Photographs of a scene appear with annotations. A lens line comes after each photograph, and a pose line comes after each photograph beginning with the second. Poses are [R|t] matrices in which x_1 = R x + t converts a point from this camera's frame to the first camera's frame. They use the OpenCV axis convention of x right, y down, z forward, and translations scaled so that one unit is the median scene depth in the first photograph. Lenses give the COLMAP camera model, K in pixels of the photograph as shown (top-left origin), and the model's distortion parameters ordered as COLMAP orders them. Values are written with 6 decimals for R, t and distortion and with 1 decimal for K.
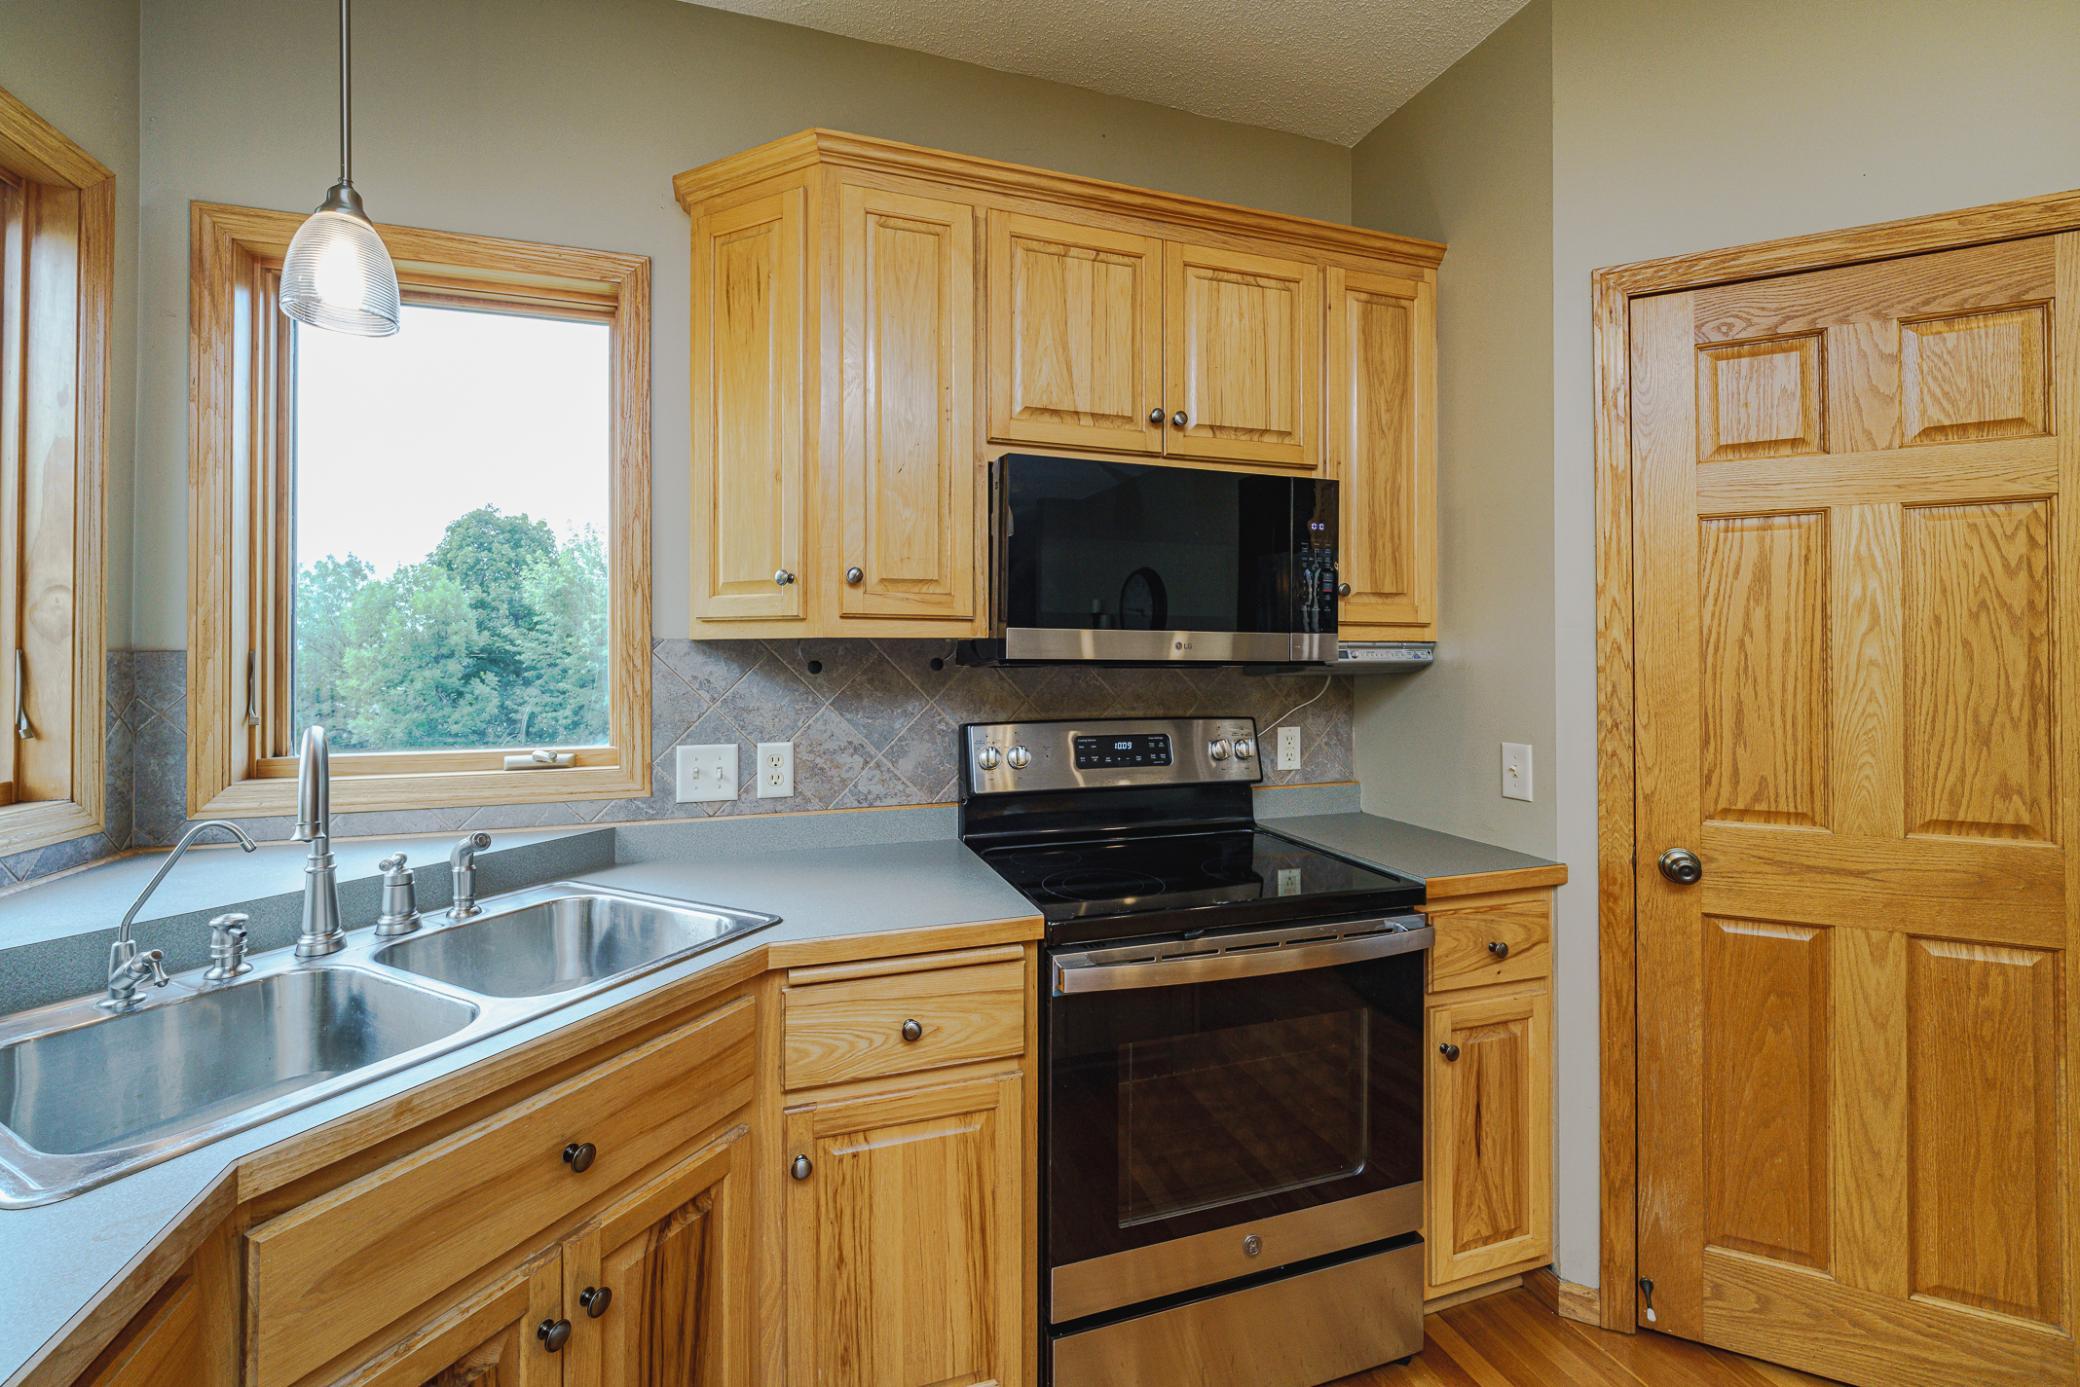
lens RADIAL K [[867.7, 0, 1030.1], [0, 867.7, 649.3], [0, 0, 1]] dist [0.000531, -0.002175]
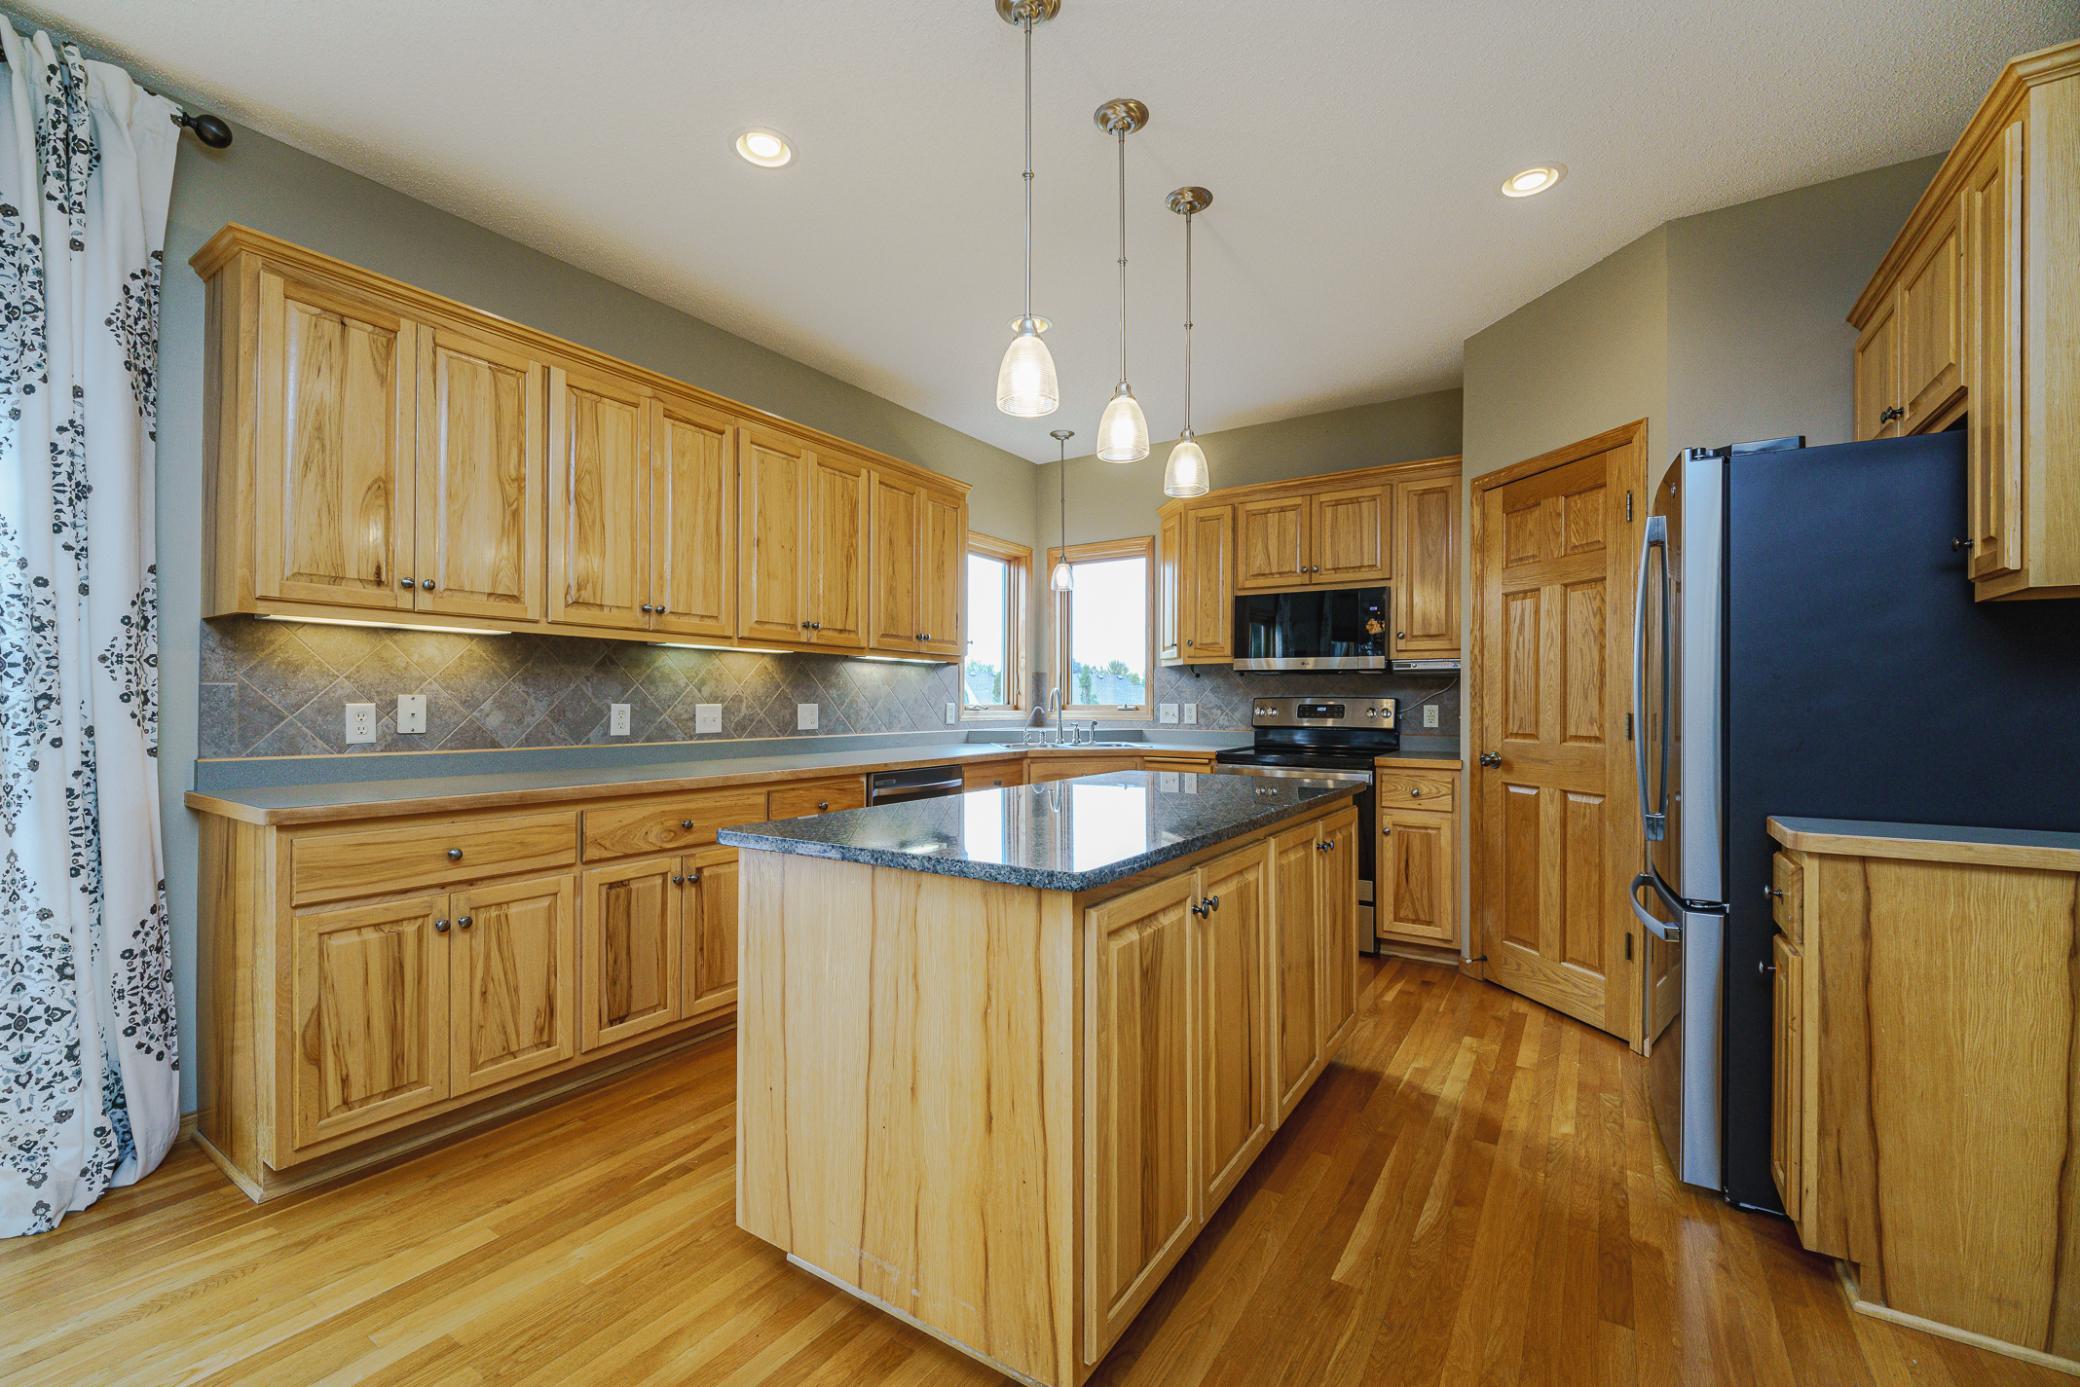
lens RADIAL K [[867.7, 0, 1020.4], [0, 867.7, 699.2], [0, 0, 1]] dist [0.000531, -0.002175]
pose [[0.606564, 0.001689, -0.795033, 1.583385], [0.002998, 0.999986, 0.004411, 0.080519], [0.795029, -0.005059, 0.606550, -1.103734]]
